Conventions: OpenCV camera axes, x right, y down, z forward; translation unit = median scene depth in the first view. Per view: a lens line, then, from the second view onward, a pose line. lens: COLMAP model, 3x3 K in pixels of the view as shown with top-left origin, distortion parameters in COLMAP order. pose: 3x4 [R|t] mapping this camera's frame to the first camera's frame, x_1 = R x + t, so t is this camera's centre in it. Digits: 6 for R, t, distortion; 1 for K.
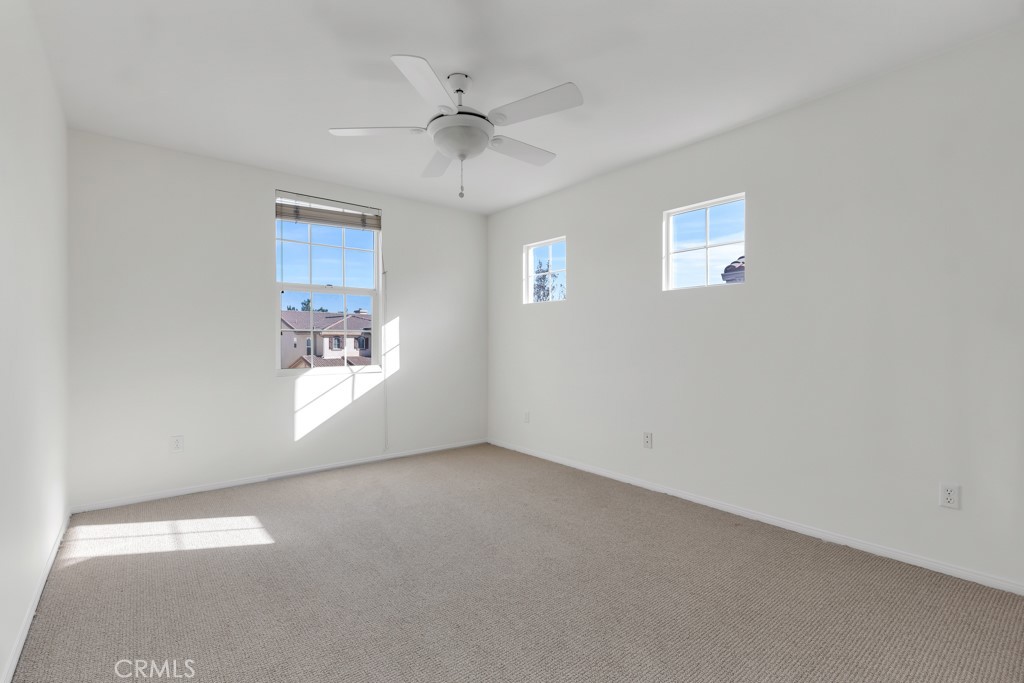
lens RADIAL K [[467.1, 0, 517.2], [0, 467.1, 341.3], [0, 0, 1]] dist [0.013878, -0.001288]
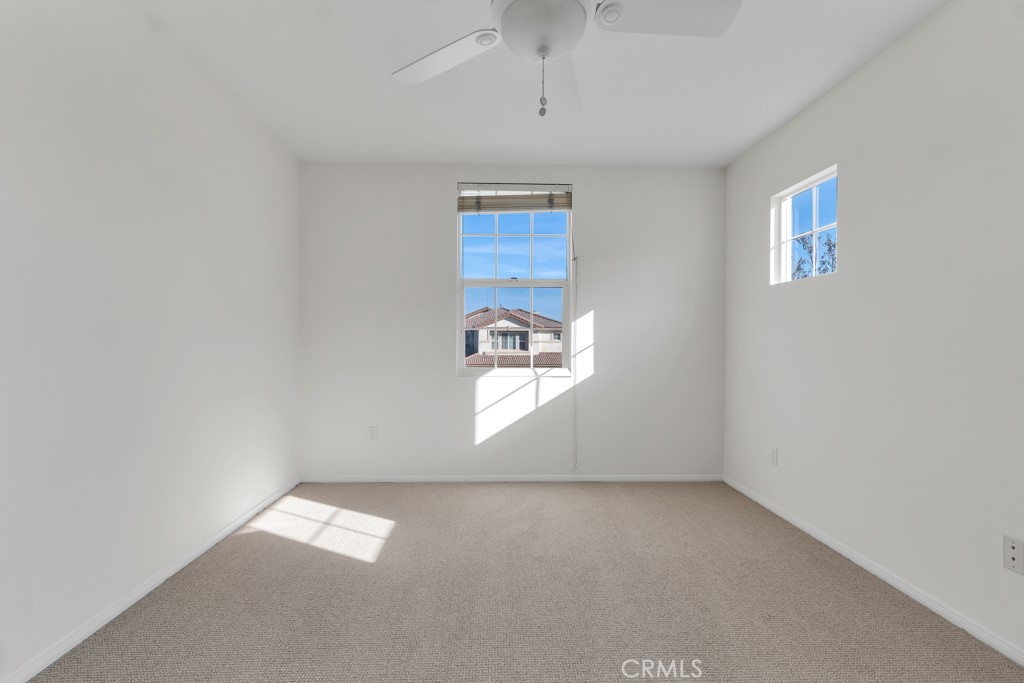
lens RADIAL K [[467.1, 0, 507.2], [0, 467.1, 339.6], [0, 0, 1]] dist [0.013878, -0.001288]
pose [[0.790052, 0.002531, -0.613035, 0.145287], [-0.005454, 0.999981, -0.002901, 0.002392], [0.613016, 0.005635, 0.790050, 0.278472]]
